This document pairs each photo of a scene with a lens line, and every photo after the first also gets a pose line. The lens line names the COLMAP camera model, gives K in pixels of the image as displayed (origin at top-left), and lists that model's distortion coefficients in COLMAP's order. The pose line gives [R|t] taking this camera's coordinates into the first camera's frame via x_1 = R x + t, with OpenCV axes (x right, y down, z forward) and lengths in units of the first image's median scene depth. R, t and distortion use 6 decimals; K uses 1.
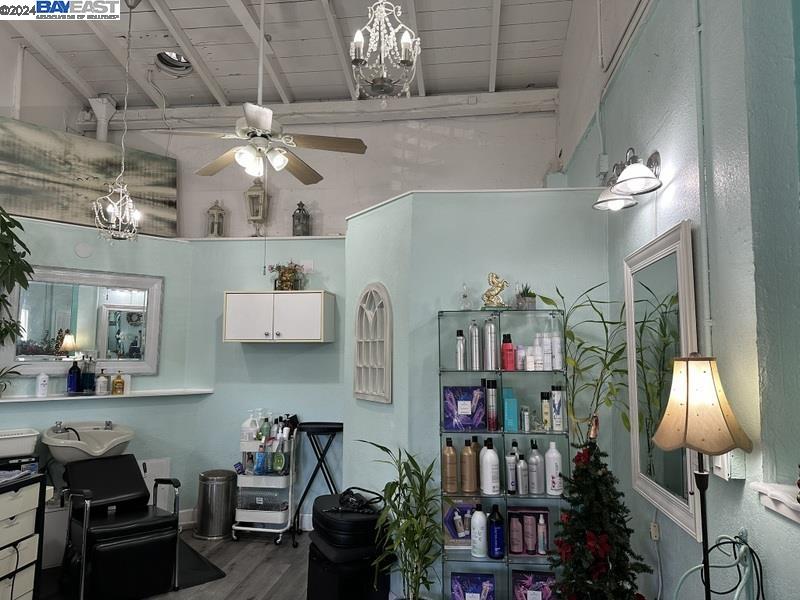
lens RADIAL K [[556.5, 0, 397.0], [0, 556.5, 295.5], [0, 0, 1]] dist [0.032839, -0.040734]
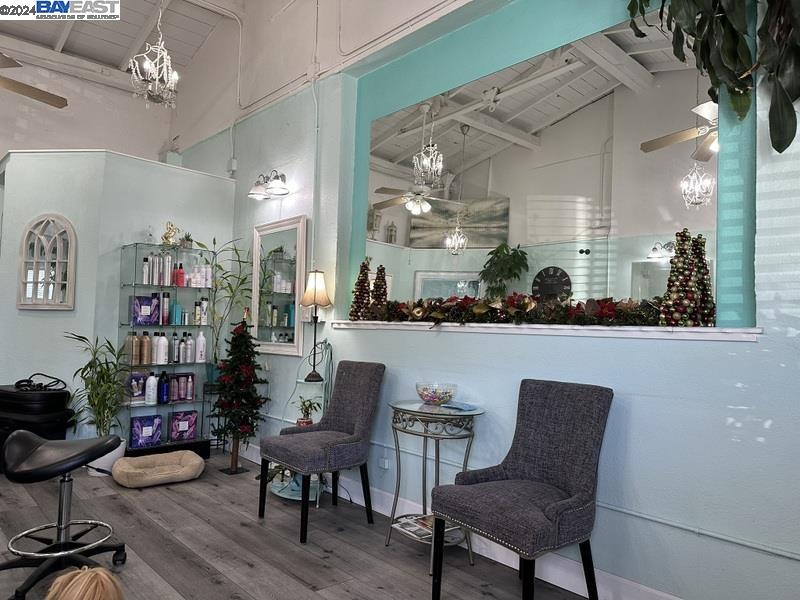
lens RADIAL K [[556.5, 0, 398.3], [0, 556.5, 302.3], [0, 0, 1]] dist [0.032839, -0.040734]
pose [[0.635484, 0.045790, 0.770755, -0.612489], [-0.101263, 0.994560, 0.024404, 0.077659], [-0.765445, -0.093558, 0.636664, -0.470899]]
